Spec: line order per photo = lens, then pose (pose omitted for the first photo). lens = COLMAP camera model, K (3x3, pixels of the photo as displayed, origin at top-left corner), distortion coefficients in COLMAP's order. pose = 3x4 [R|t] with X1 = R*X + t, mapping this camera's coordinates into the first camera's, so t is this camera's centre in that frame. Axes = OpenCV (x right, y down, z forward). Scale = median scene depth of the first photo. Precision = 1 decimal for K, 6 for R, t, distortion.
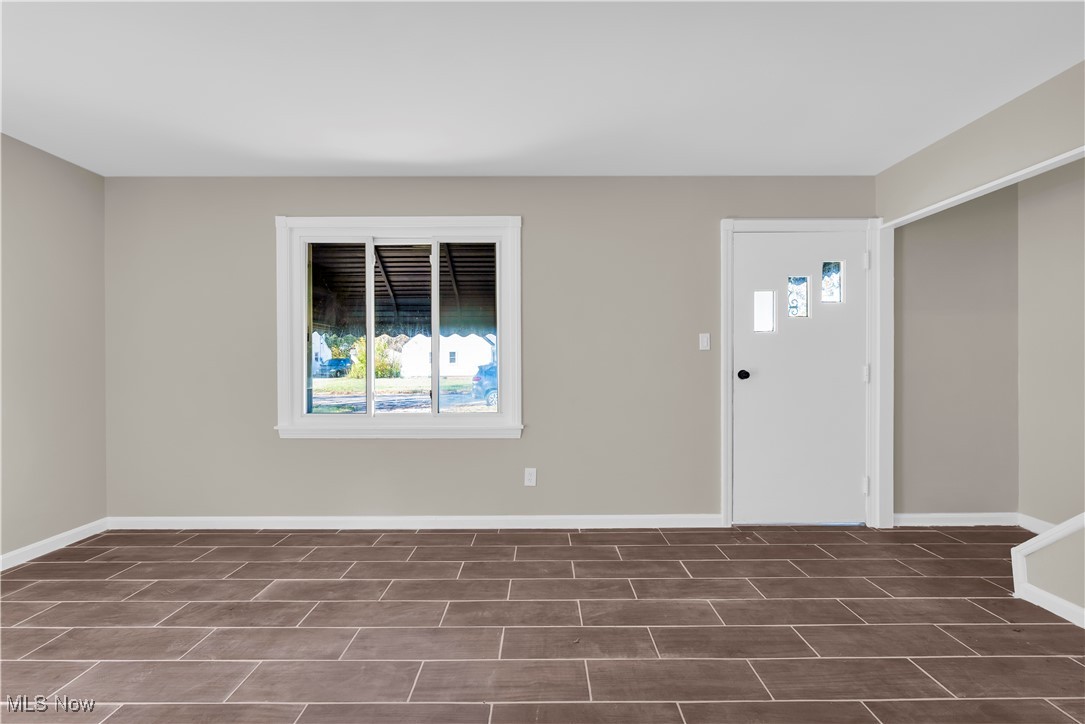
lens RADIAL K [[438.9, 0, 542.0], [0, 438.9, 360.7], [0, 0, 1]] dist [0.000197, -0.001237]
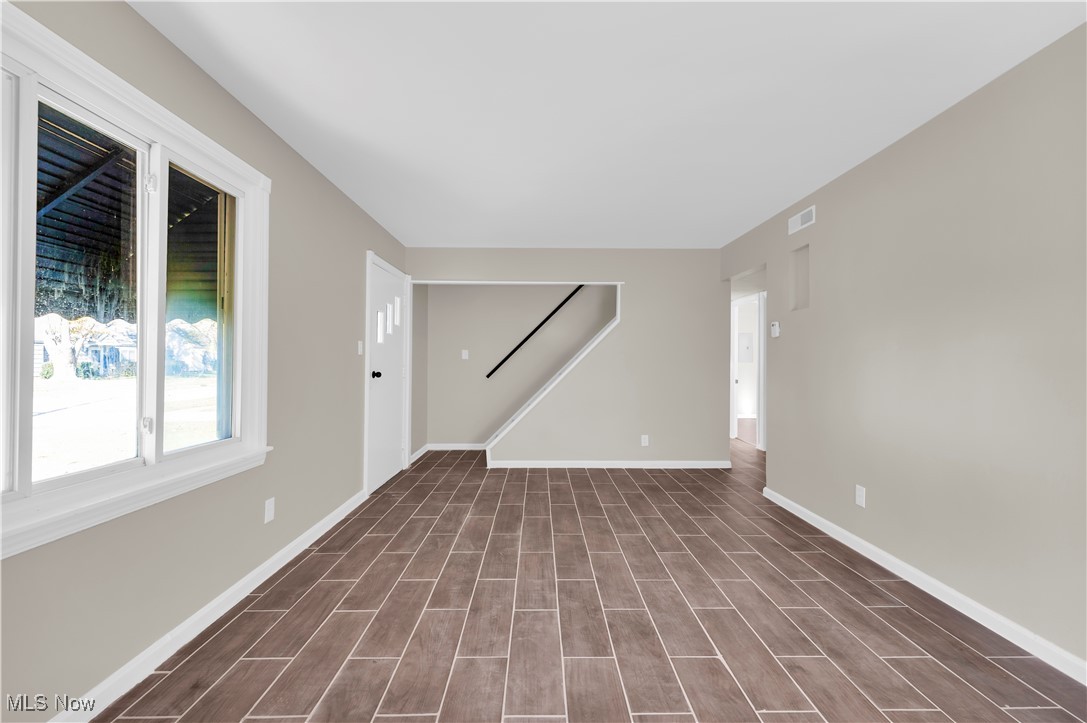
lens RADIAL K [[439.7, 0, 539.5], [0, 439.7, 361.7], [0, 0, 1]] dist [0.000197, -0.001237]
pose [[-0.001838, 0.005231, 0.999985, -1.107073], [-0.001414, 0.999985, -0.005234, -0.001007], [-0.999997, -0.001423, -0.001830, 0.689004]]
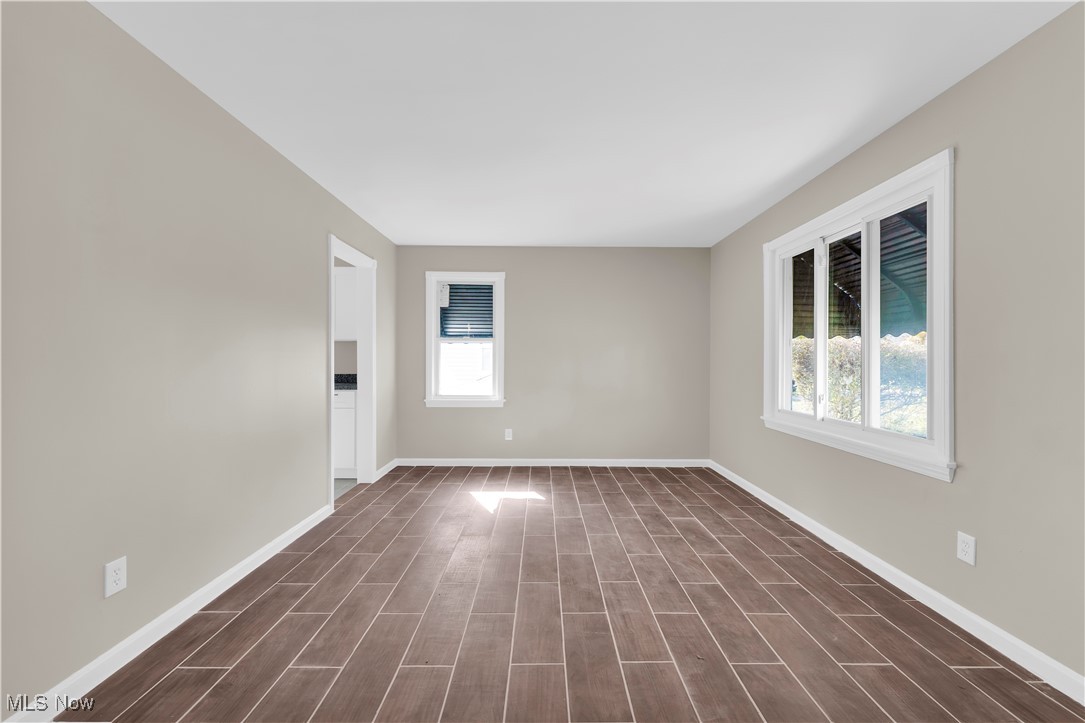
lens RADIAL K [[438.9, 0, 549.0], [0, 438.9, 362.1], [0, 0, 1]] dist [0.000197, -0.001237]
pose [[0.016046, 0.005531, -0.999856, 0.806868], [-0.008041, 0.999953, 0.005402, -0.004920], [0.999839, 0.007954, 0.016090, 0.512407]]
